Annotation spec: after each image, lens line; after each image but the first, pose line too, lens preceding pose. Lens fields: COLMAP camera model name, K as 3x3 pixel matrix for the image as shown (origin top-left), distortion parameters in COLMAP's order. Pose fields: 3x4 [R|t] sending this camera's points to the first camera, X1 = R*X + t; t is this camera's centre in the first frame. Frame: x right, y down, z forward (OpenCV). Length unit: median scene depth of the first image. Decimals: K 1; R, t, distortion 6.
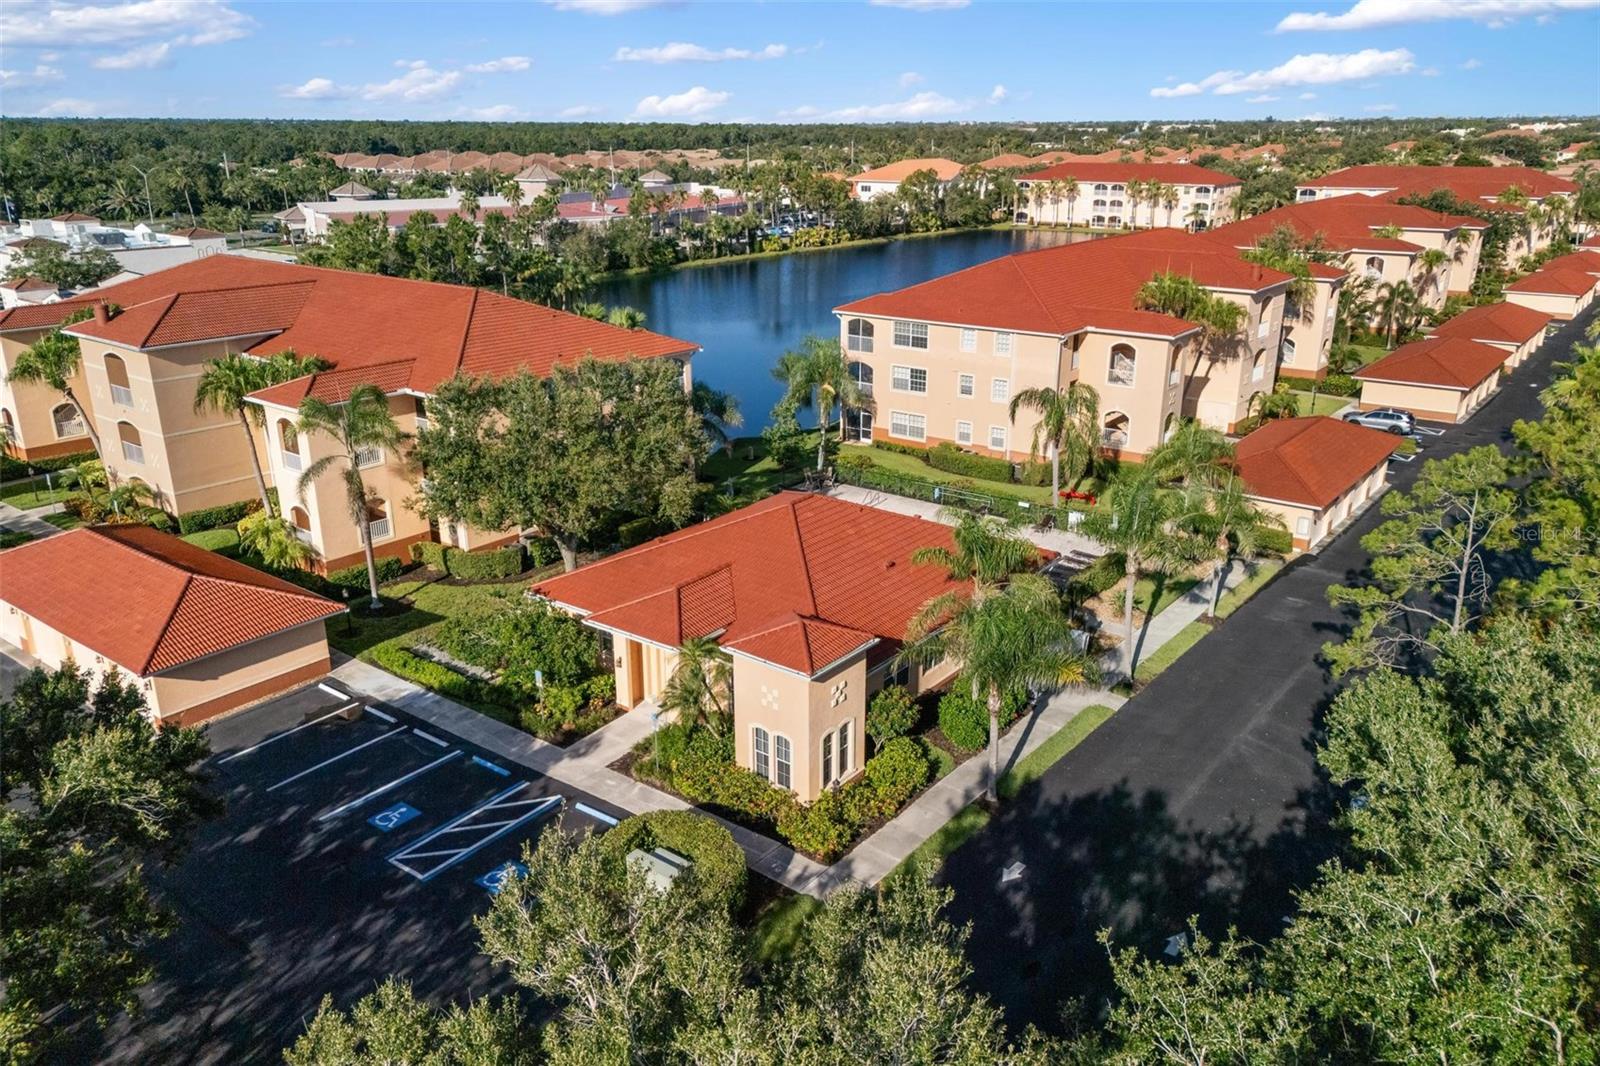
lens RADIAL K [[1191.9, 0, 800.0], [0, 1191.9, 533.0], [0, 0, 1]] dist [0.027895, -0.001823]
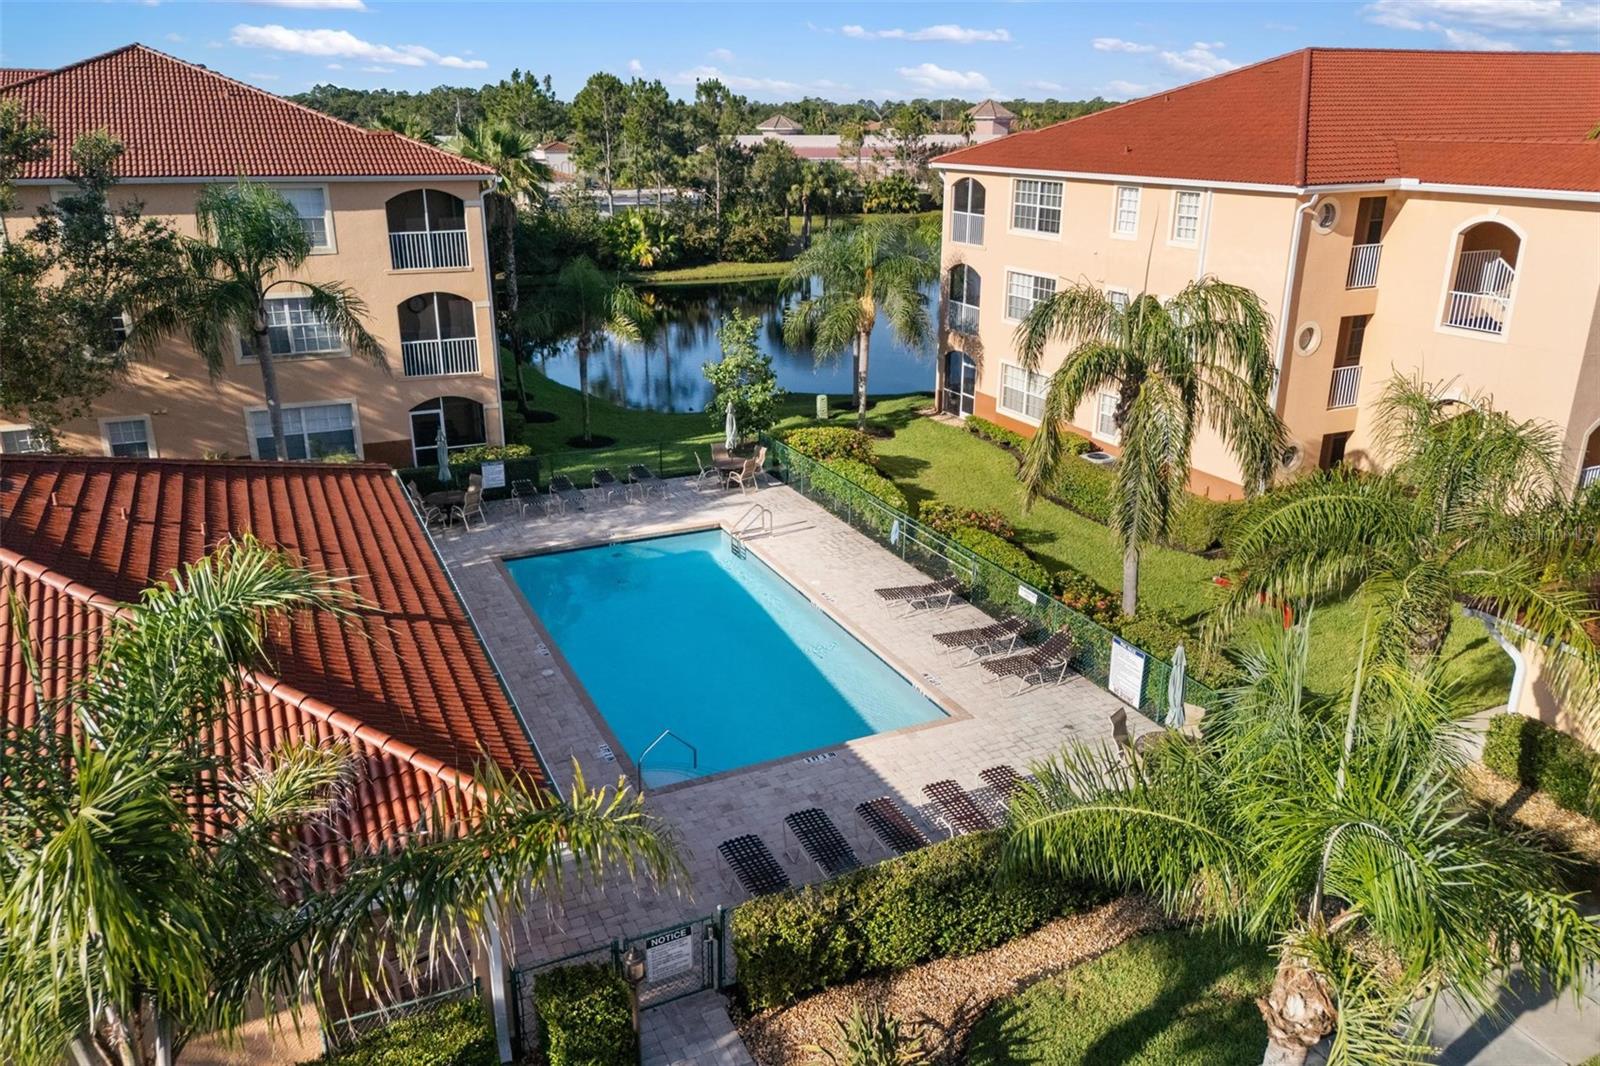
lens RADIAL K [[1191.9, 0, 800.0], [0, 1191.9, 533.0], [0, 0, 1]] dist [0.027895, -0.001823]
pose [[0.891129, 0.157131, -0.425675, 0.253848], [-0.153336, 0.987220, 0.043414, -0.044238], [0.427057, 0.026584, 0.903834, 0.564835]]
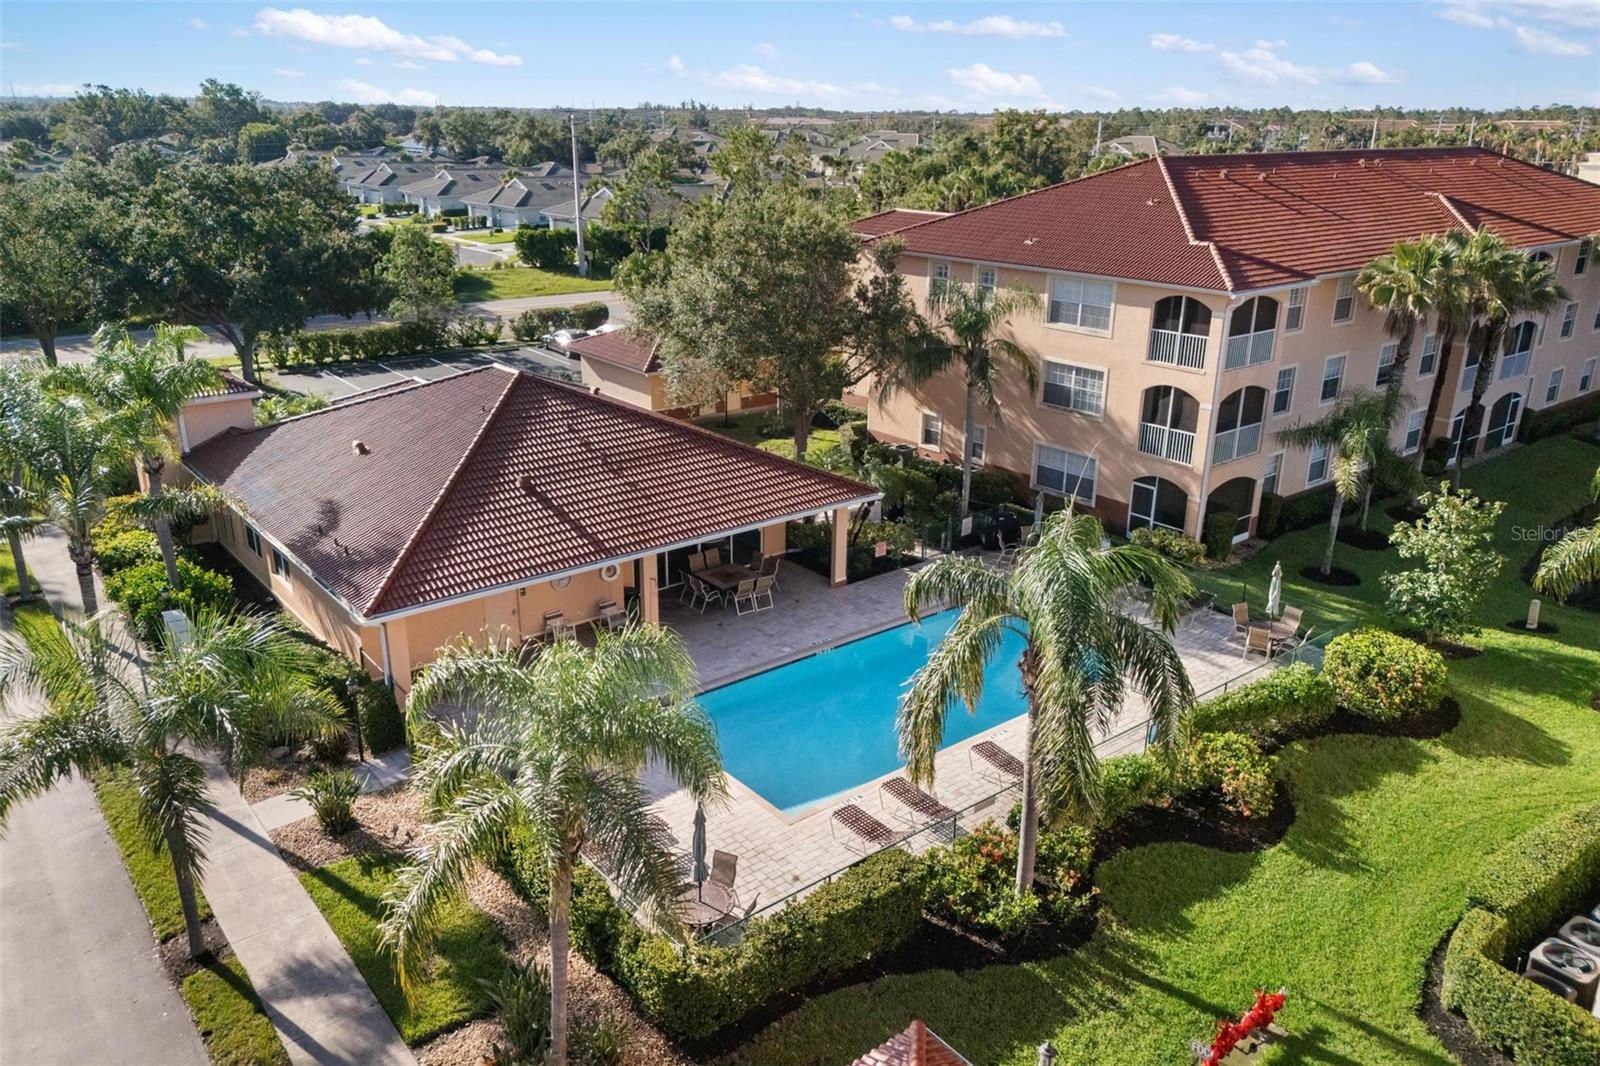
lens RADIAL K [[1191.9, 0, 800.0], [0, 1191.9, 533.0], [0, 0, 1]] dist [0.027895, -0.001823]
pose [[-0.231577, 0.326453, -0.916406, 0.452146], [-0.316810, 0.865353, 0.388324, -0.195080], [0.919784, 0.380254, -0.096972, 0.860459]]
